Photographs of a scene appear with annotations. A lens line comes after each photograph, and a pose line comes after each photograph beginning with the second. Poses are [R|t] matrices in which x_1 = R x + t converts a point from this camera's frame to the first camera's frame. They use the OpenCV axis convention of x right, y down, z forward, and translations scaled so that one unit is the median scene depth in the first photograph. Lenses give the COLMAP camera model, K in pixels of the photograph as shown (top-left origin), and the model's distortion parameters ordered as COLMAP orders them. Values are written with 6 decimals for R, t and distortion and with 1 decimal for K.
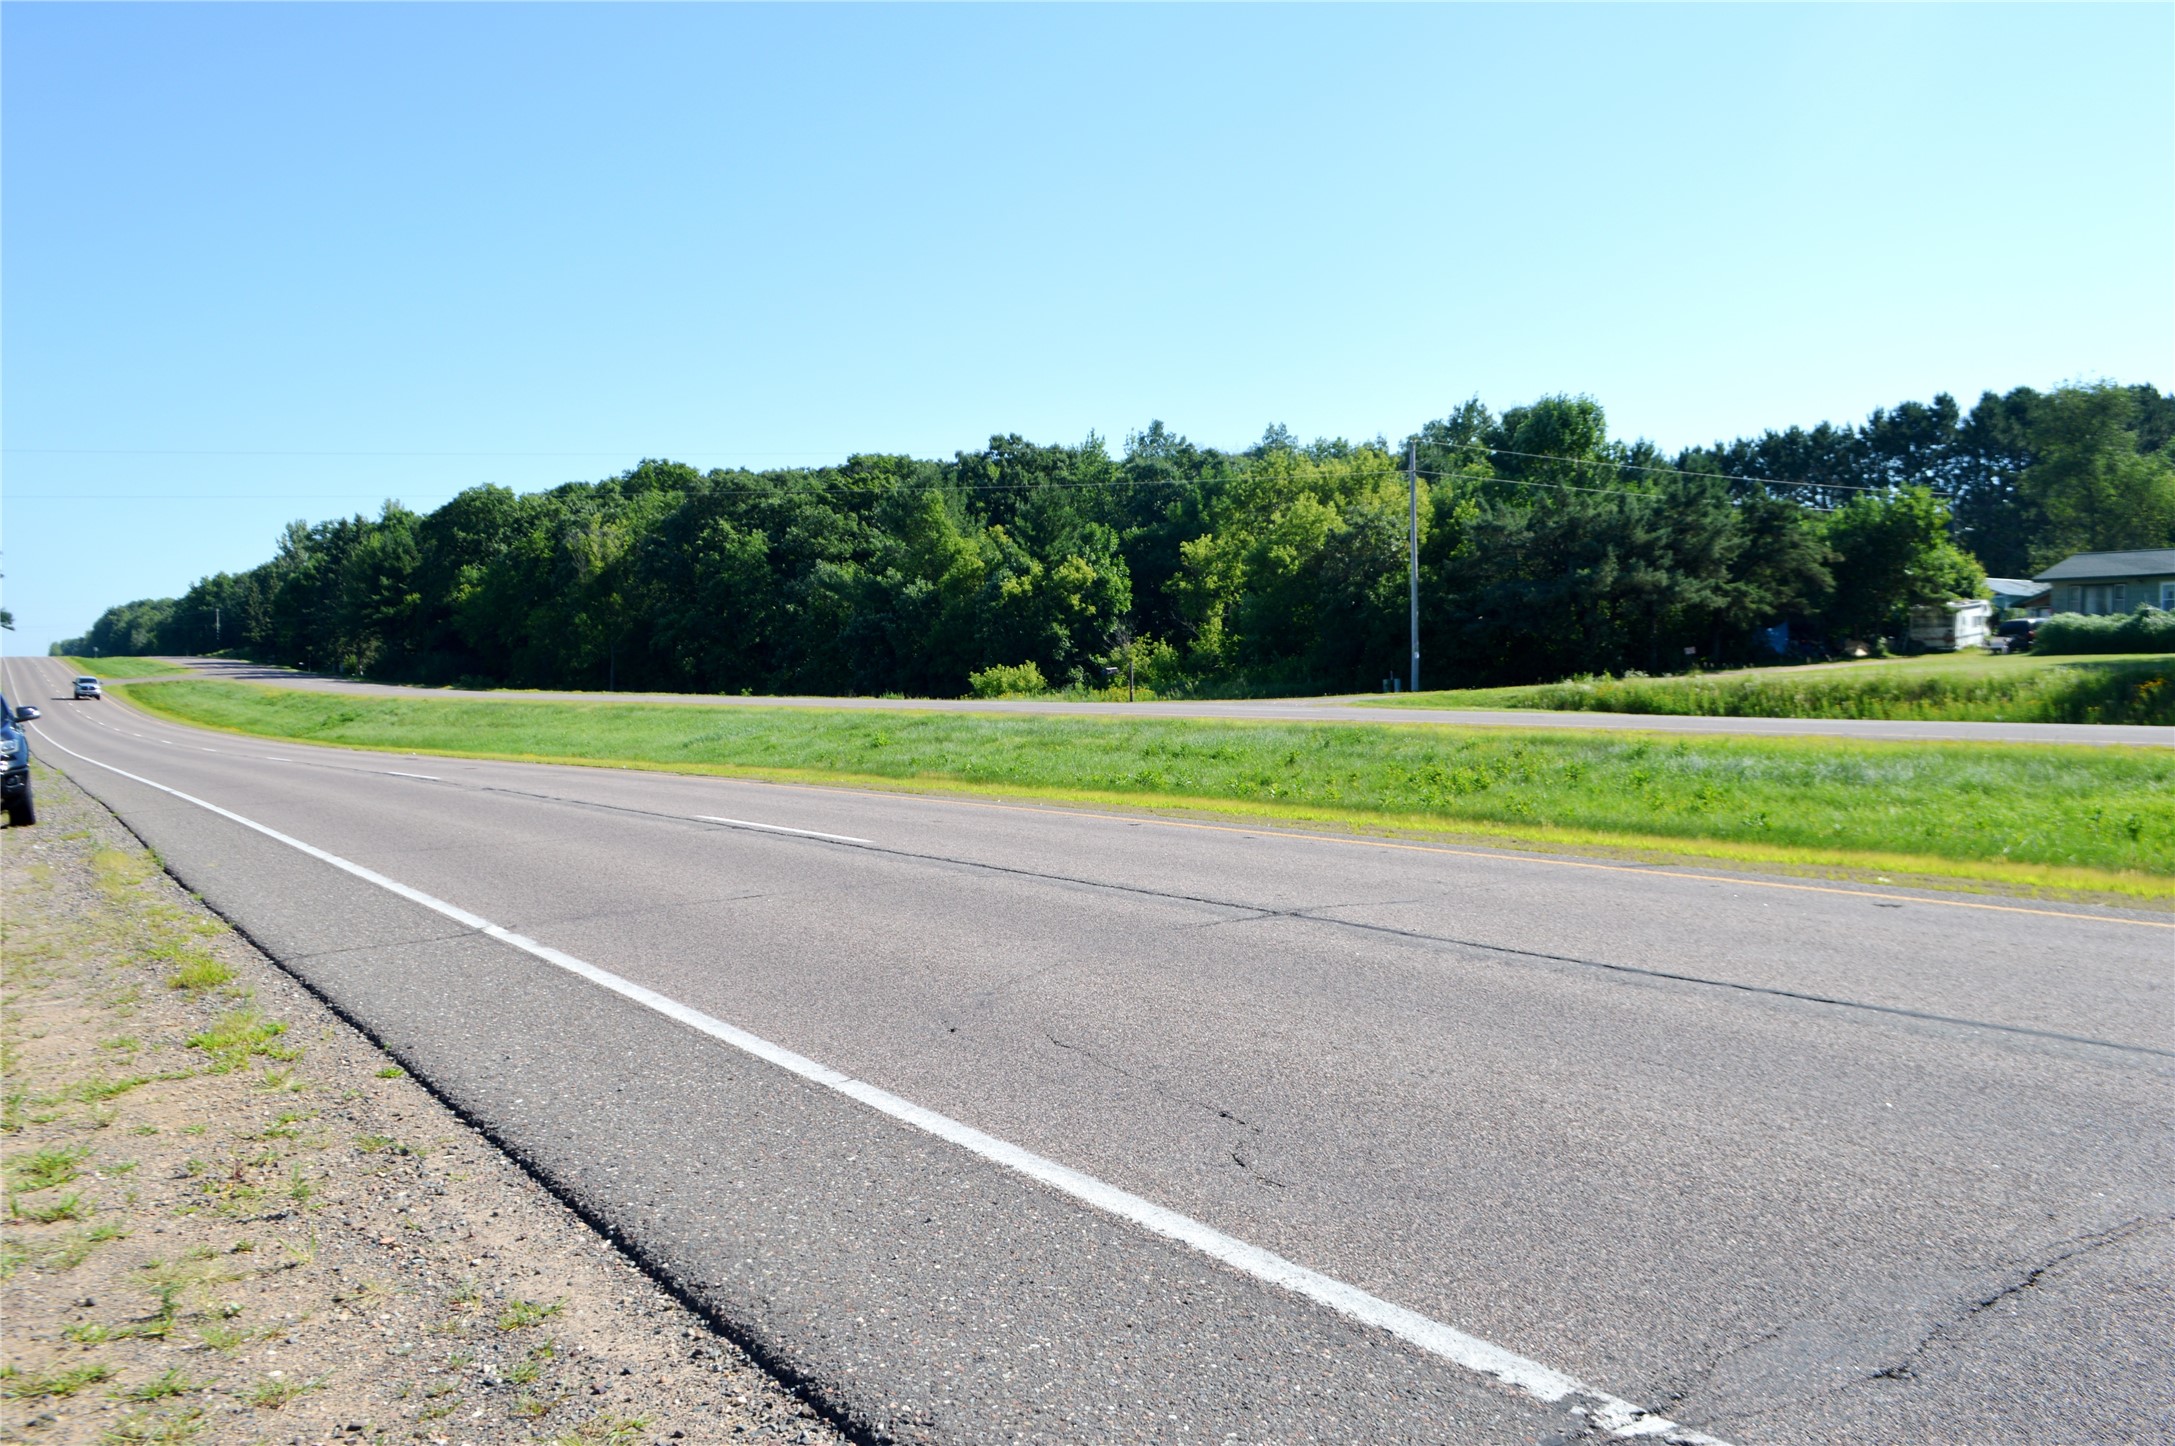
lens RADIAL K [[1704.9, 0, 1080.4], [0, 1704.9, 718.0], [0, 0, 1]] dist [-0.097005, 0.021507]
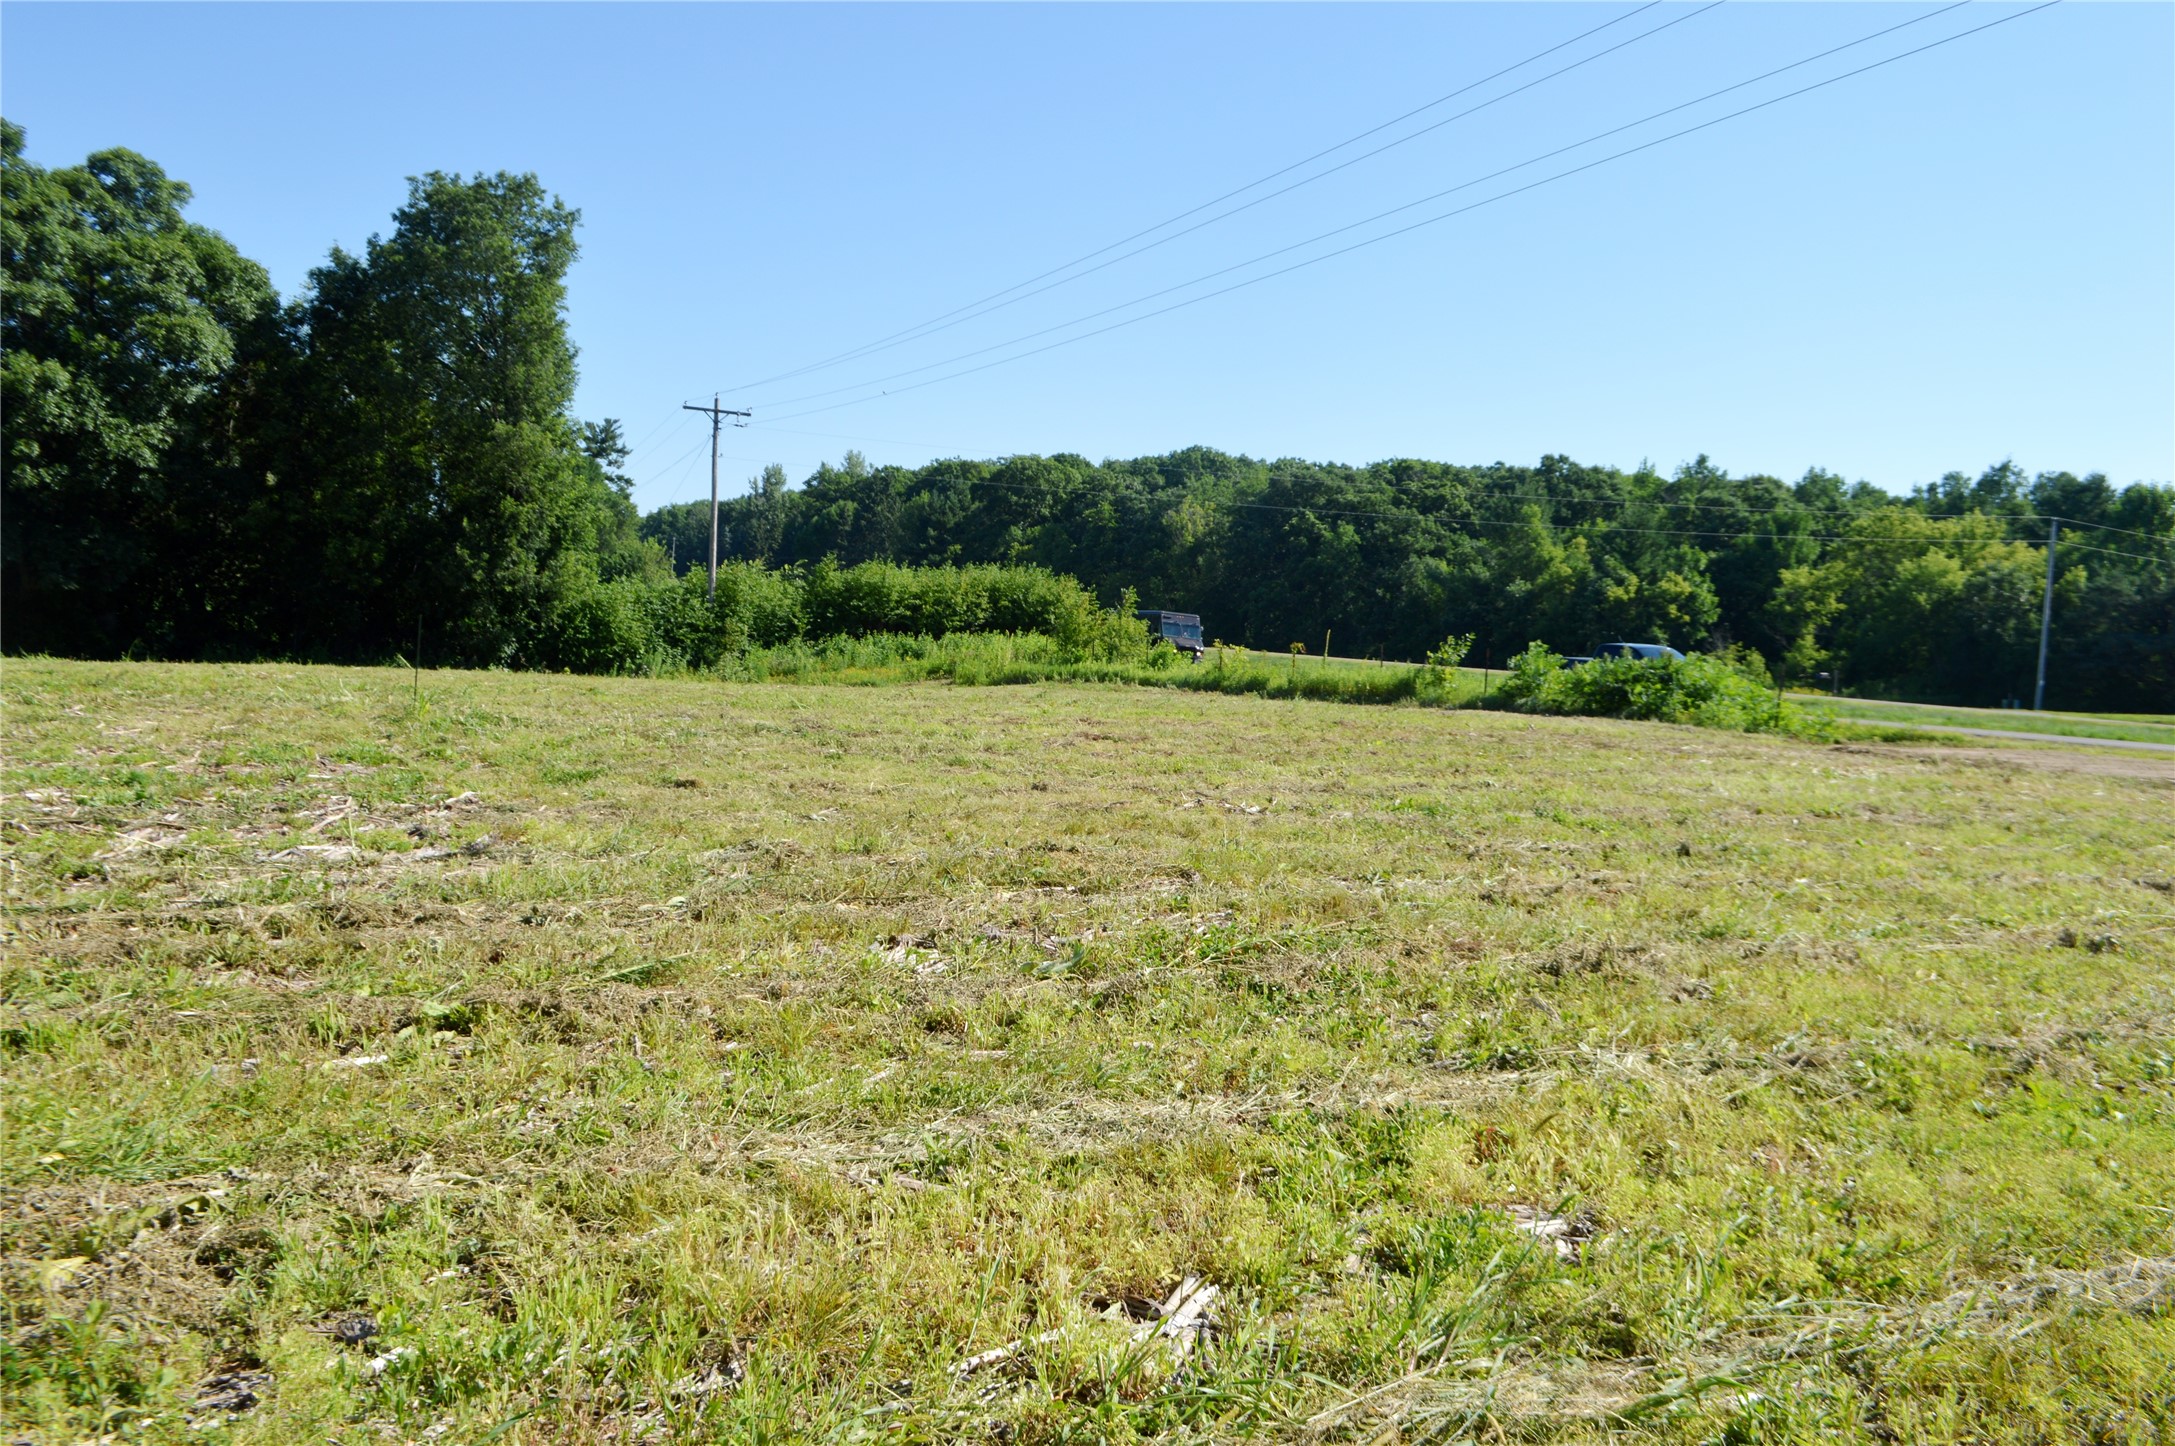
lens RADIAL K [[1704.9, 0, 1094.2], [0, 1704.9, 717.0], [0, 0, 1]] dist [-0.097005, 0.021507]
pose [[0.979080, 0.091200, -0.181892, -0.162203], [-0.088624, 0.995816, 0.022255, 0.015054], [0.183161, -0.005669, 0.983067, -0.227336]]
